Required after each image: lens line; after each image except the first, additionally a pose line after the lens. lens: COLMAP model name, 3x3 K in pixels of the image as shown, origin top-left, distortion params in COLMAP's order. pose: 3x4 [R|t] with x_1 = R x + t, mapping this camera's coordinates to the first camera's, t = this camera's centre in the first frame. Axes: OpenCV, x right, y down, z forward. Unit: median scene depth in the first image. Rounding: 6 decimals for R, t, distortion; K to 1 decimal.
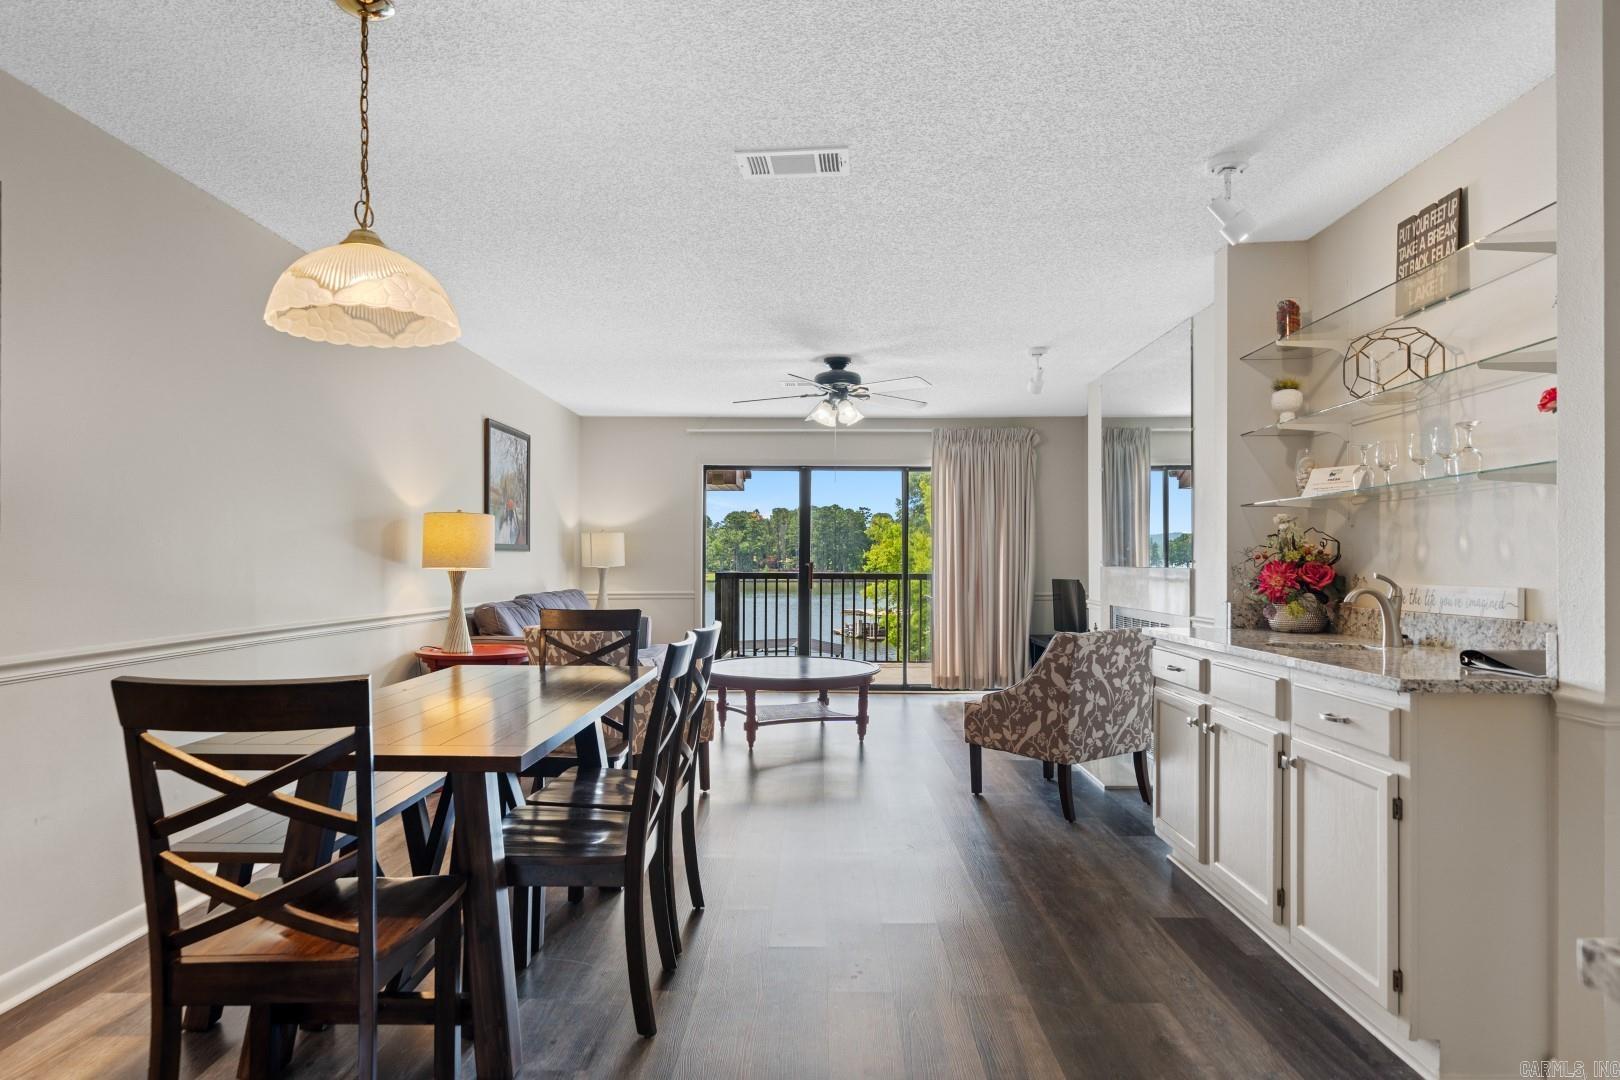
lens RADIAL K [[933.0, 0, 804.1], [0, 933.0, 539.4], [0, 0, 1]] dist [0.000687, 0.000062]
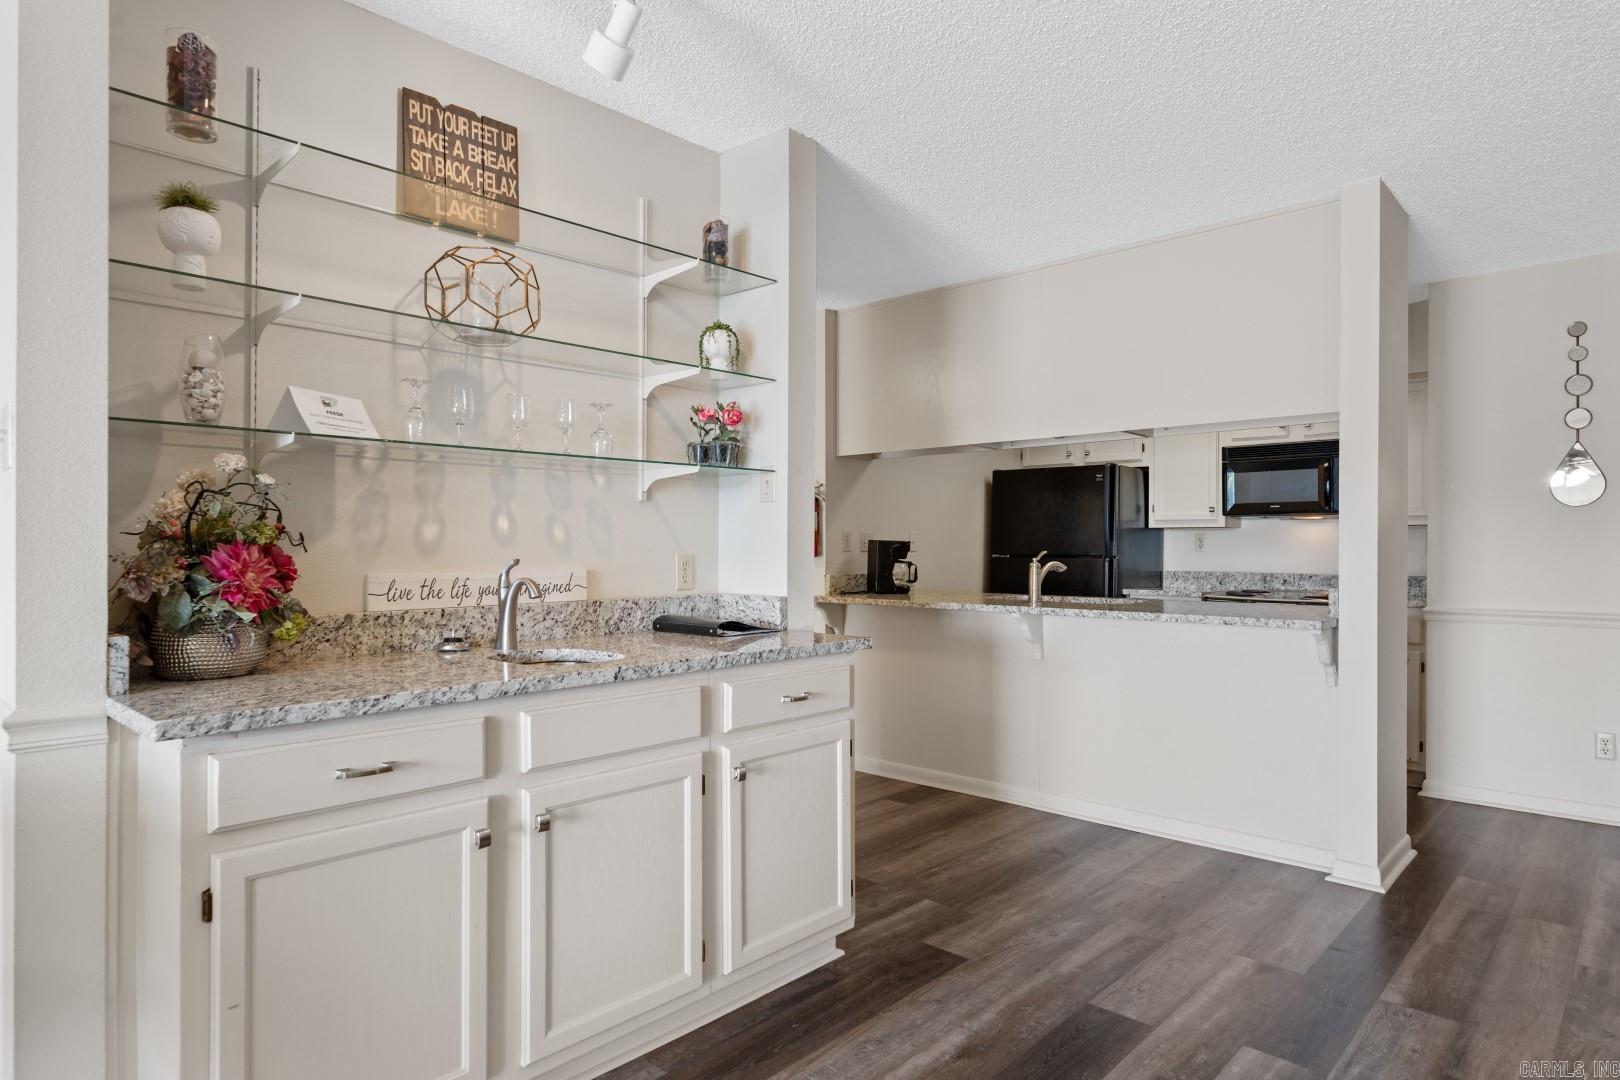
lens RADIAL K [[933.0, 0, 808.0], [0, 933.0, 539.9], [0, 0, 1]] dist [0.000687, 0.000062]
pose [[-0.742086, -0.002958, 0.670298, -0.099671], [-0.020200, 0.999635, -0.017951, 0.027653], [-0.670001, -0.026861, -0.741874, 1.369435]]
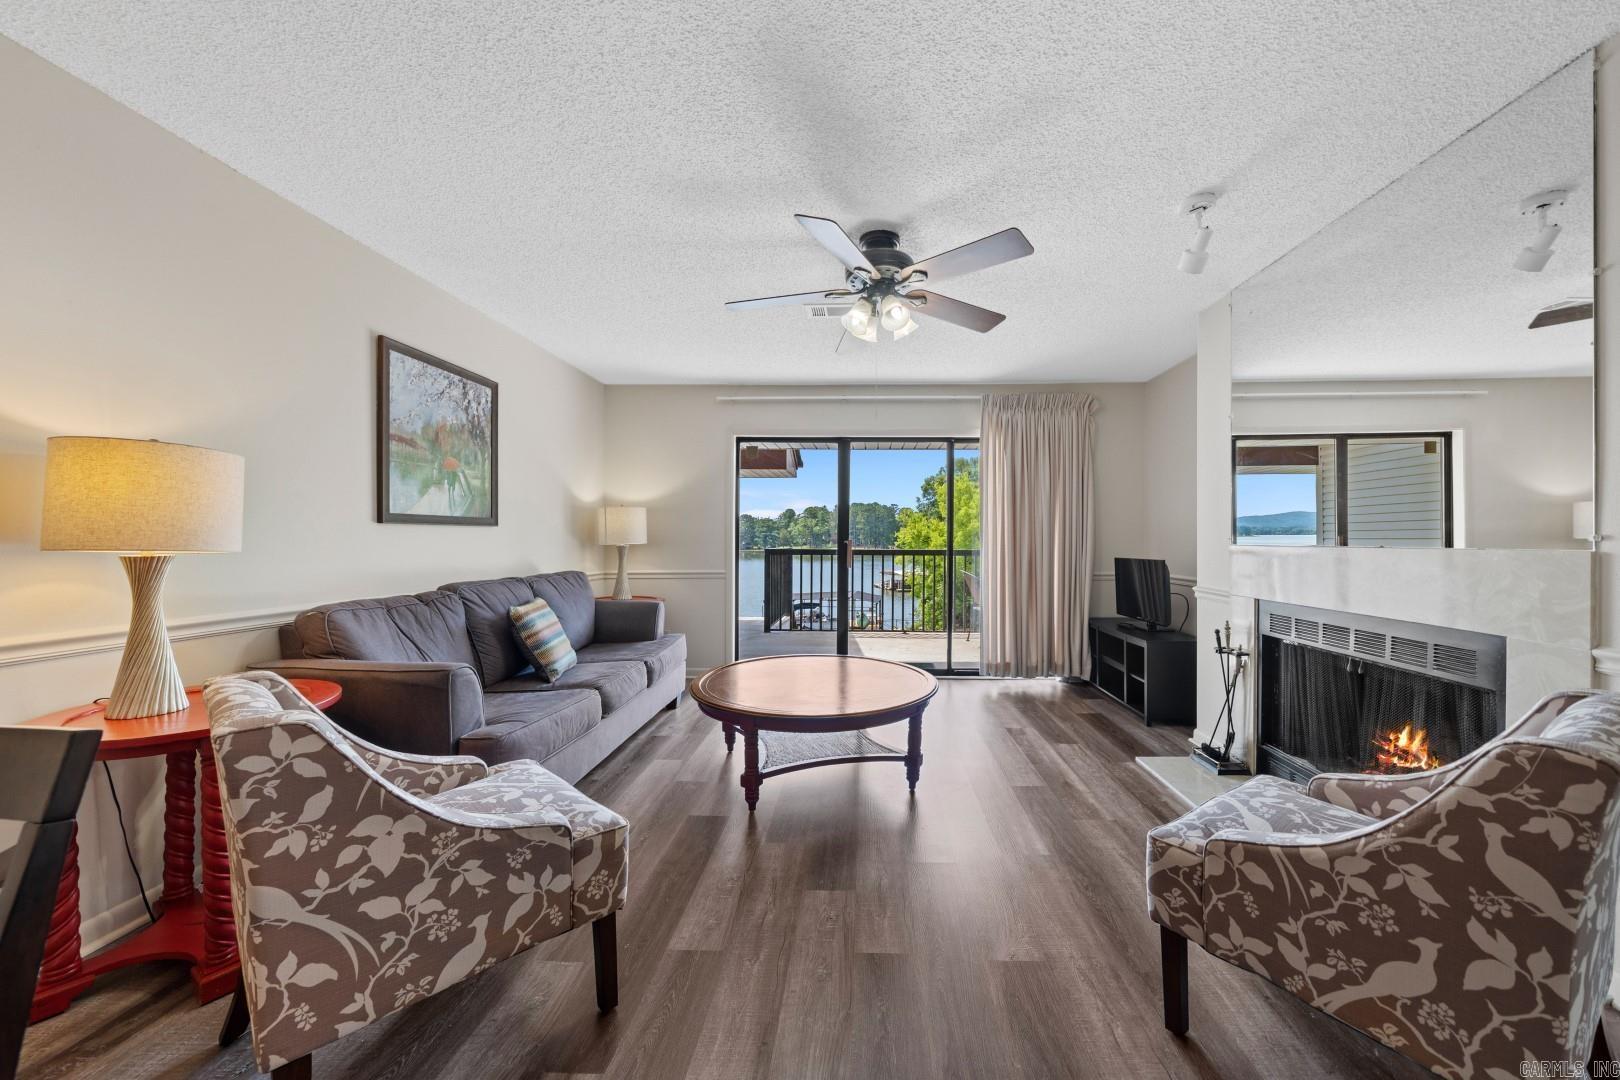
lens RADIAL K [[603.3, 0, 846.9], [0, 603.3, 535.2], [0, 0, 1]] dist [-0.002891, 0.000037]
pose [[0.999909, -0.000558, -0.013465, 0.017920], [0.000787, 0.999855, 0.016992, 0.013589], [0.013453, -0.017001, 0.999765, 0.551432]]
